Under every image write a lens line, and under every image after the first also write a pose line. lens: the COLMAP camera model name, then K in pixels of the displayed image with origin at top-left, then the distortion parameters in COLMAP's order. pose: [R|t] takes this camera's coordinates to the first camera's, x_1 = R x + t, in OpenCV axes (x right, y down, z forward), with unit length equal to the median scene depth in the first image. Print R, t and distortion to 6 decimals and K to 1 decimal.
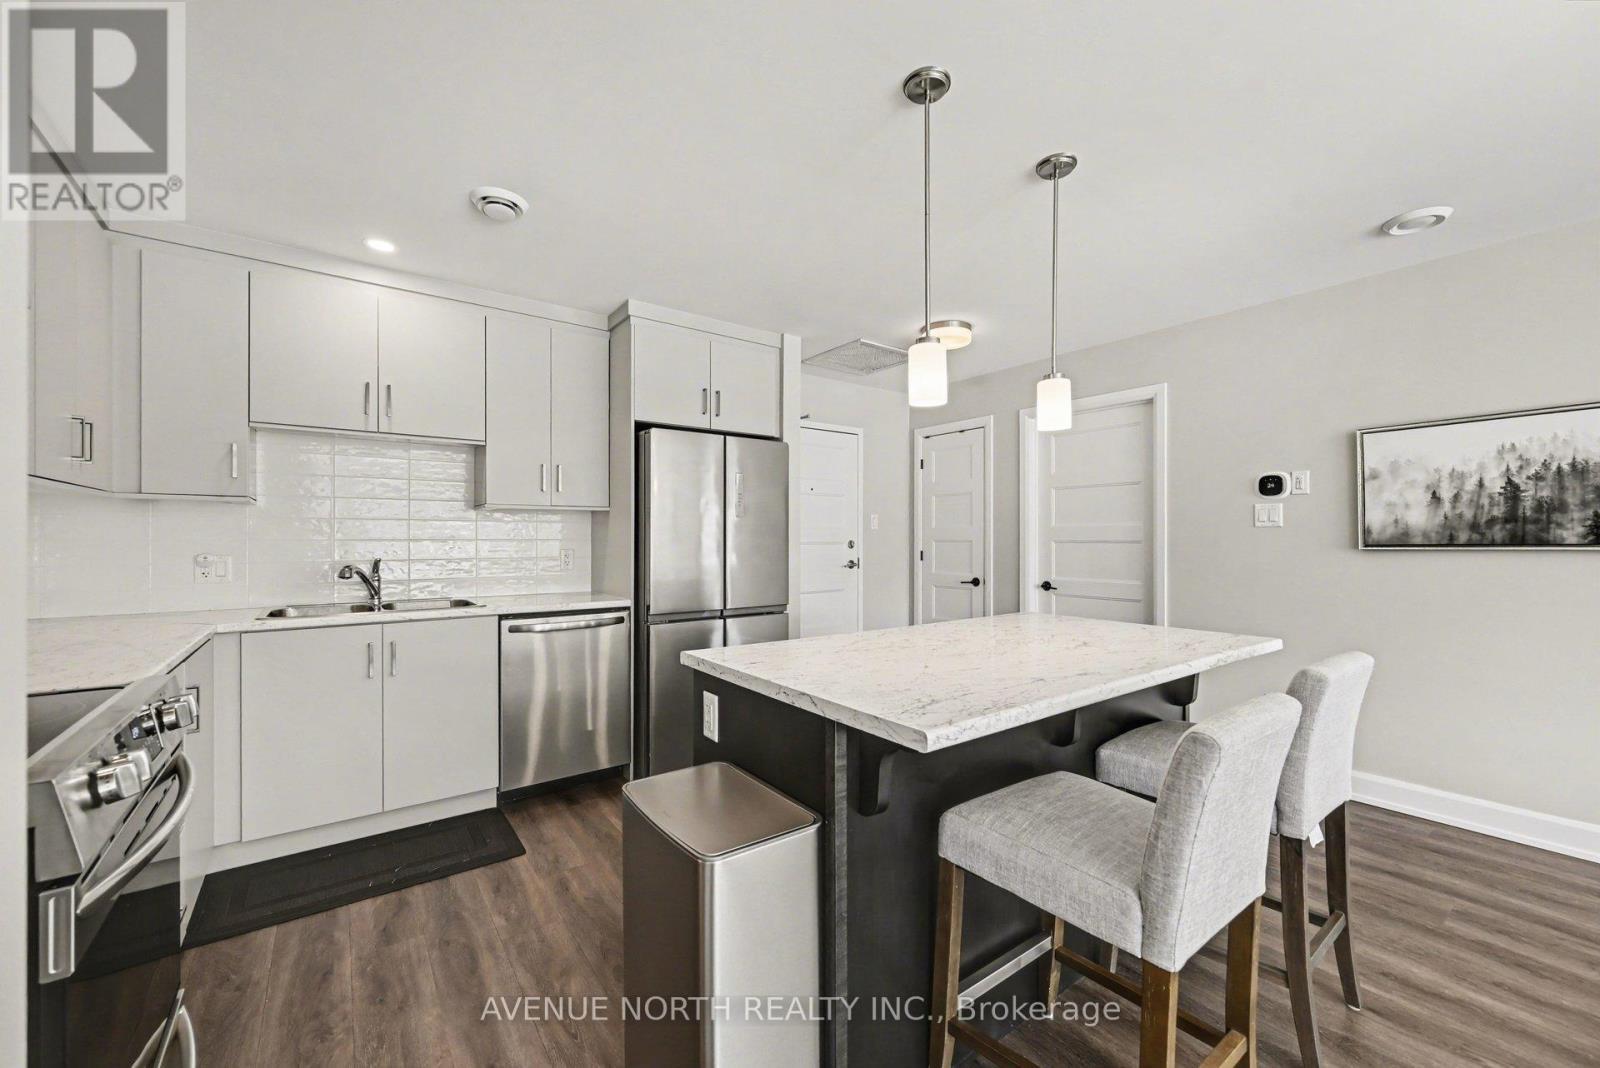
lens RADIAL K [[635.1, 0, 802.8], [0, 635.1, 549.1], [0, 0, 1]] dist [-0.000338, -0.000274]
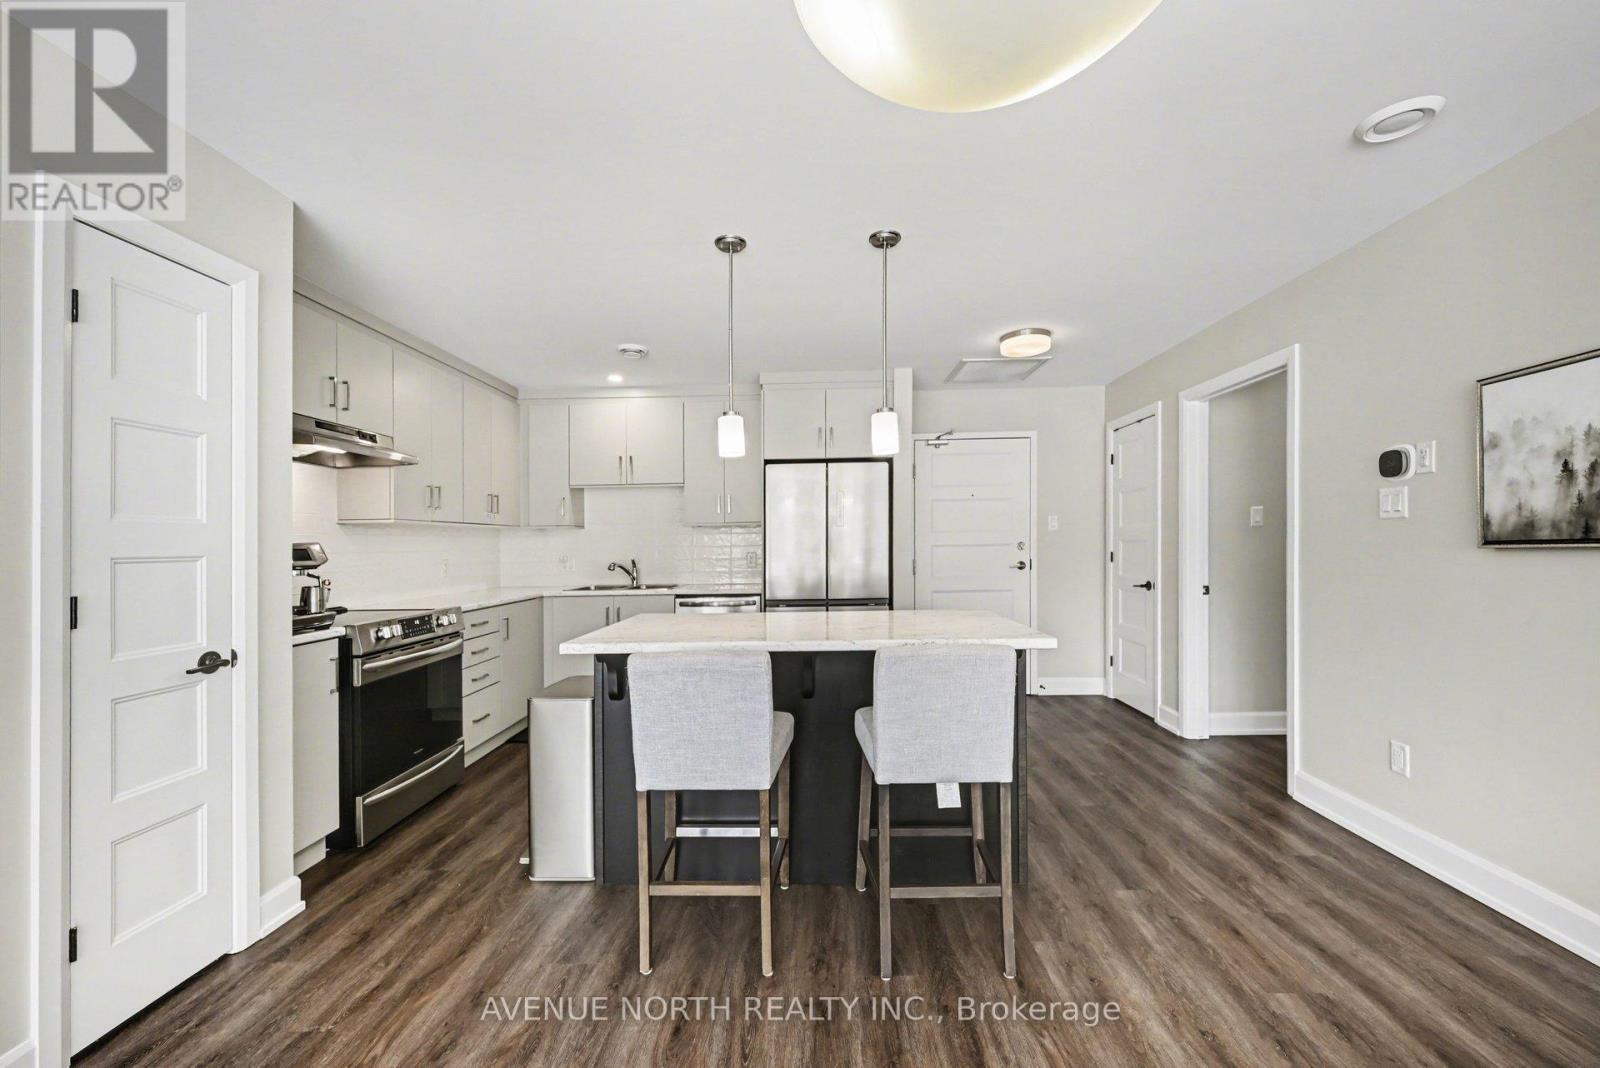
lens RADIAL K [[635.1, 0, 807.4], [0, 635.1, 545.3], [0, 0, 1]] dist [-0.000338, -0.000274]
pose [[0.785563, -0.012044, -0.618664, 0.746626], [0.007256, 0.999921, -0.010254, -0.000059], [0.618739, 0.003566, 0.785589, -0.031714]]
